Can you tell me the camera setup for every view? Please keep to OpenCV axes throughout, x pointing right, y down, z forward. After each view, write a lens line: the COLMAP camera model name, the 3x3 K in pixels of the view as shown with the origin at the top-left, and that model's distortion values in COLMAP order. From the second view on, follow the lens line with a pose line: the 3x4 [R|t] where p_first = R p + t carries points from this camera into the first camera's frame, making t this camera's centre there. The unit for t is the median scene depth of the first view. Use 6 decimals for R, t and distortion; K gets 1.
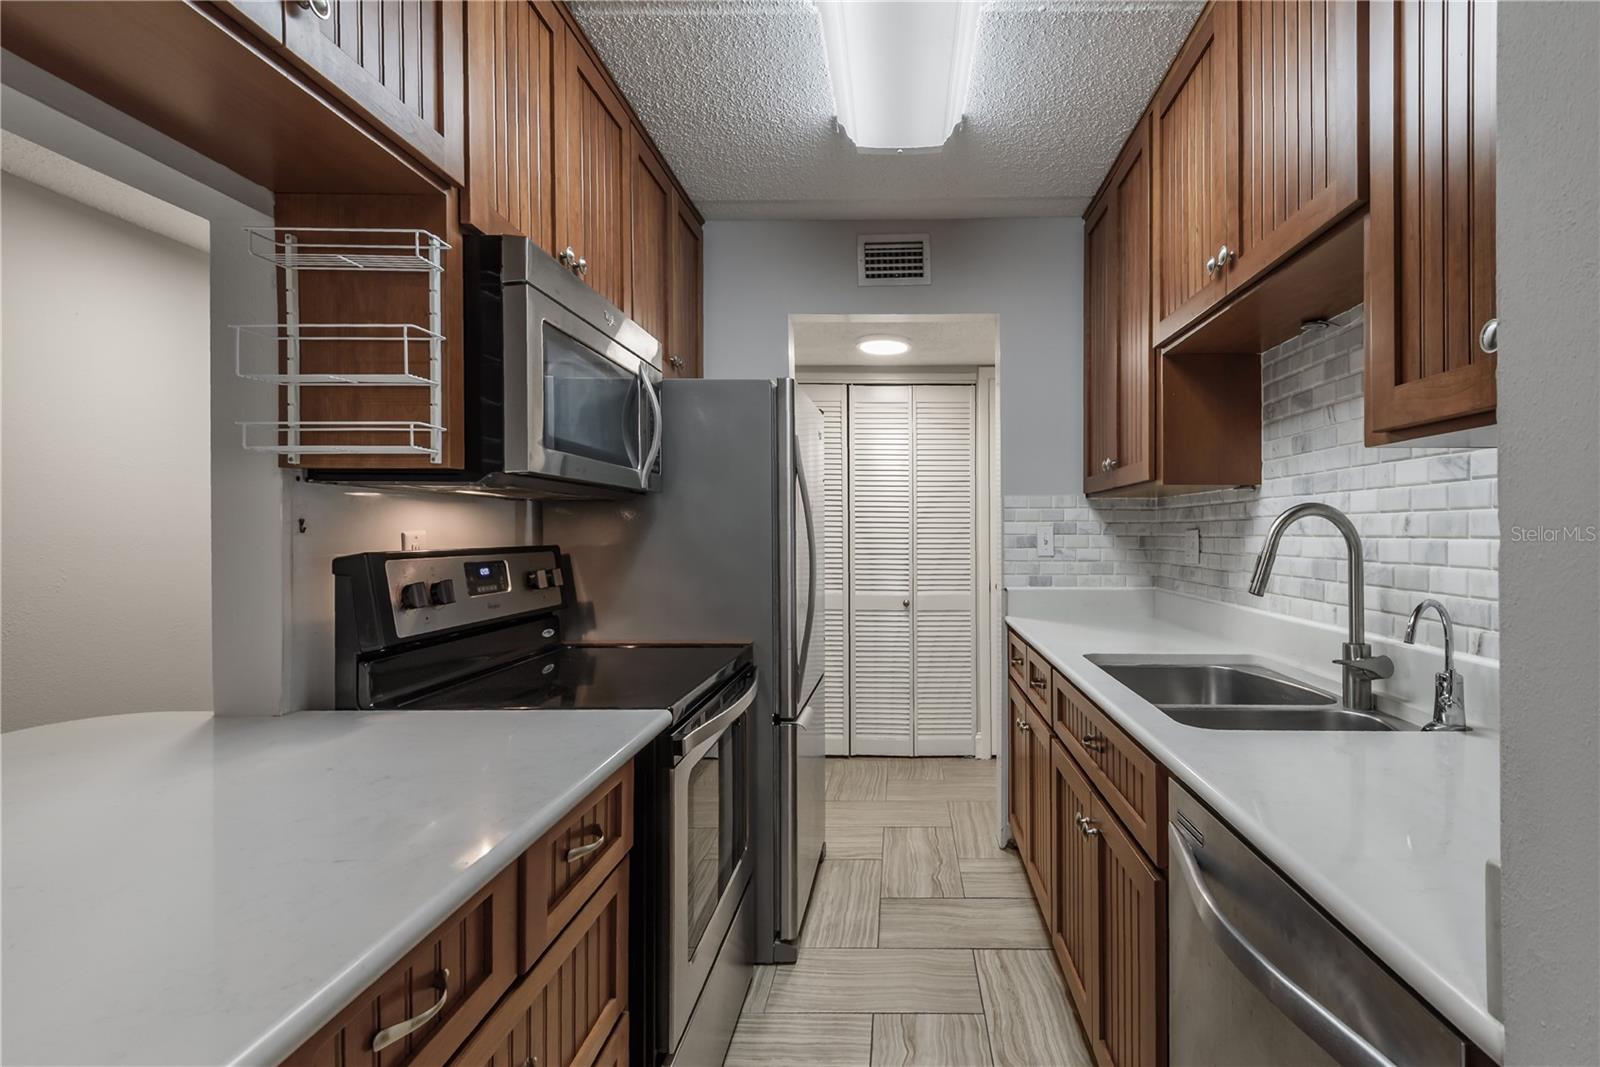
lens RADIAL K [[718.7, 0, 794.9], [0, 718.7, 517.8], [0, 0, 1]] dist [0.009798, -0.004550]
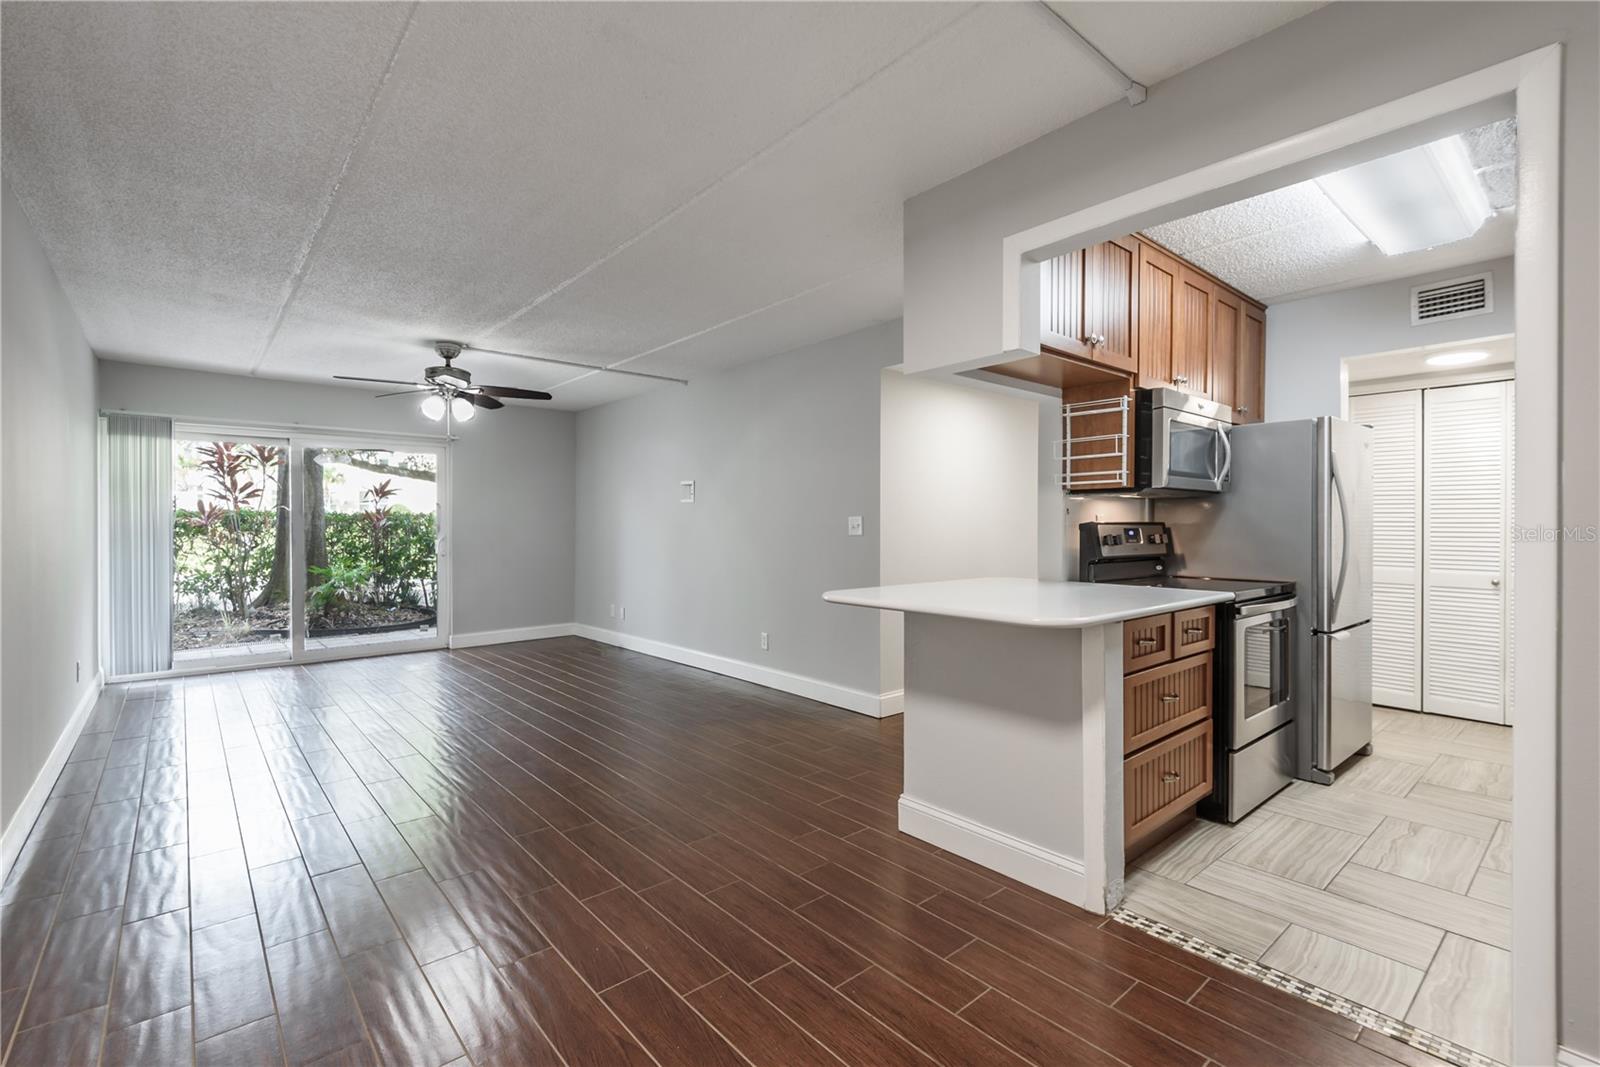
lens RADIAL K [[650.7, 0, 788.9], [0, 650.7, 540.6], [0, 0, 1]] dist [0.025516, -0.011520]
pose [[0.716803, 0.015118, -0.697112, 0.209143], [0.012354, 0.999333, 0.034375, 0.018535], [0.697166, -0.033252, 0.716138, -1.167900]]
